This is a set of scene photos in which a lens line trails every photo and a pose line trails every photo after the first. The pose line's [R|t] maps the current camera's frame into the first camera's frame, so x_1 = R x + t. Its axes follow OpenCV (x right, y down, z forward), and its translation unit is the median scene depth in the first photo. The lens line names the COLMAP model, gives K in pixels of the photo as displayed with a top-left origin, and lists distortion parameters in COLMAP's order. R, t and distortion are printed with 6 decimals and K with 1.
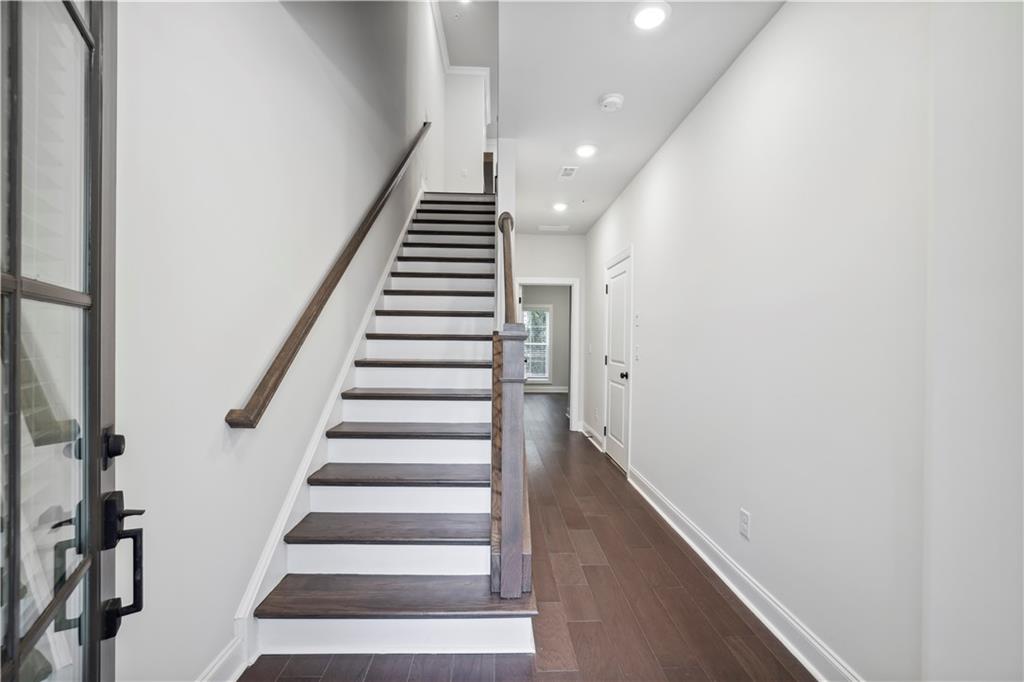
lens RADIAL K [[444.1, 0, 517.0], [0, 444.1, 341.5], [0, 0, 1]] dist [-0.030883, 0.006413]
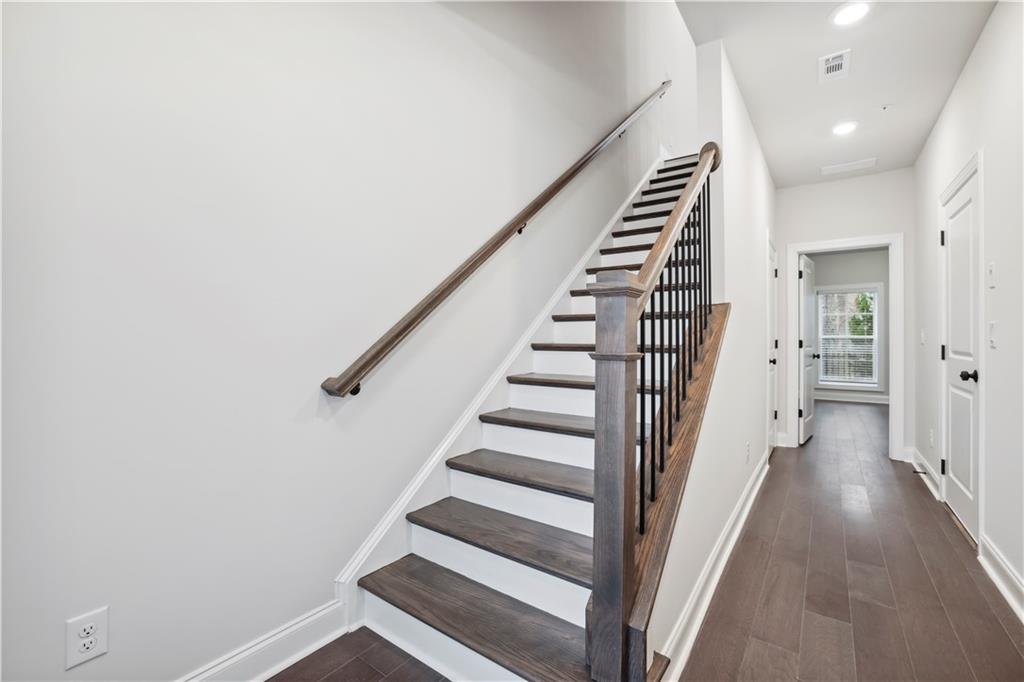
lens RADIAL K [[444.1, 0, 507.0], [0, 444.1, 336.8], [0, 0, 1]] dist [-0.030883, 0.006413]
pose [[0.777257, -0.012828, -0.629052, 0.125342], [0.006300, 0.999901, -0.012606, 0.028147], [0.629151, 0.005835, 0.777261, 0.170044]]
